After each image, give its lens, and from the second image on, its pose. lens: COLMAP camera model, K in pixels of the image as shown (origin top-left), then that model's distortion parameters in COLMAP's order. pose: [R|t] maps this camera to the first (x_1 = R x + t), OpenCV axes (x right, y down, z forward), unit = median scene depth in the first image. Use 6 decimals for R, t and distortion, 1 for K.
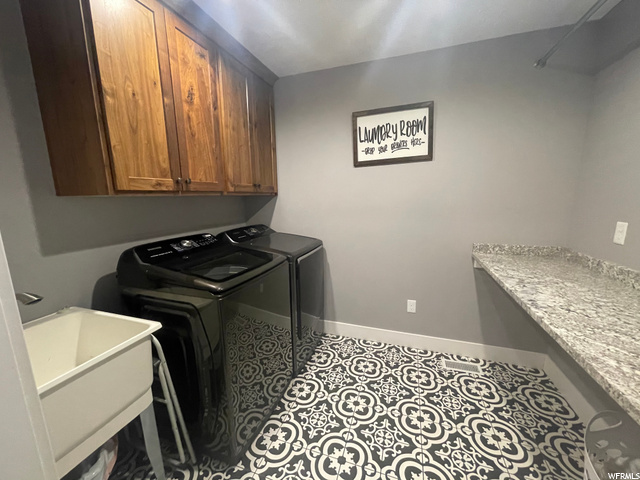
lens RADIAL K [[258.1, 0, 318.8], [0, 258.1, 243.8], [0, 0, 1]] dist [-0.001903, 0.000496]
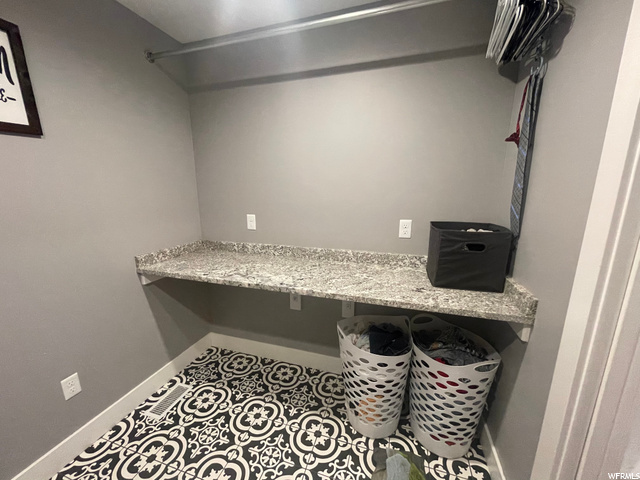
lens RADIAL K [[258.1, 0, 318.8], [0, 258.1, 243.8], [0, 0, 1]] dist [-0.001903, 0.000496]
pose [[-0.028609, -0.194694, 0.980447, -0.231295], [0.179748, 0.963858, 0.196644, -0.115968], [-0.983297, 0.181859, 0.007421, 0.525169]]
